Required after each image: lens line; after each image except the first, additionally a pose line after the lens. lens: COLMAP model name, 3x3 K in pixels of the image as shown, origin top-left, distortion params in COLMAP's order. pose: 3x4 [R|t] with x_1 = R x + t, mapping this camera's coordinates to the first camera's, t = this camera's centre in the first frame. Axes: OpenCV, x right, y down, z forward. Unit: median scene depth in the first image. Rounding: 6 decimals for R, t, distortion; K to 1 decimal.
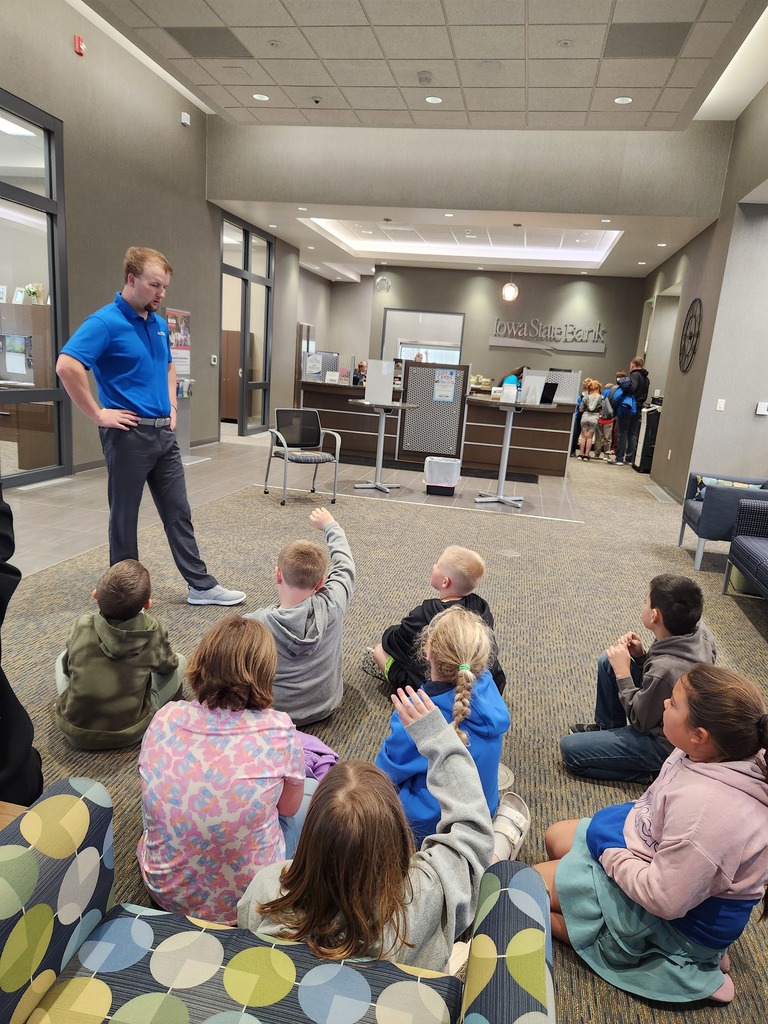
lens RADIAL K [[687.9, 0, 383.2], [0, 687.9, 513.8], [0, 0, 1]] dist [0.033457, 0.000232]
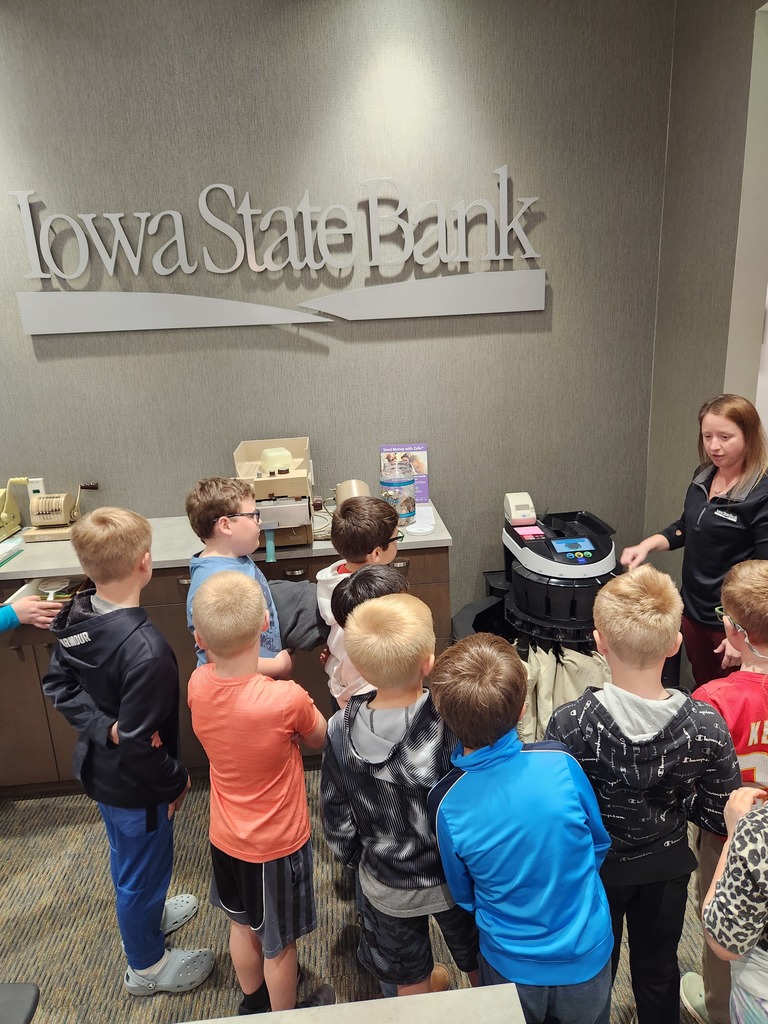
lens RADIAL K [[687.9, 0, 386.3], [0, 687.9, 512.4], [0, 0, 1]] dist [0.033457, 0.000232]
pose [[0.955091, -0.186022, 0.230645, 0.203262], [0.174558, 0.982202, 0.069339, -0.191431], [-0.239438, -0.025964, 0.970564, 0.785034]]
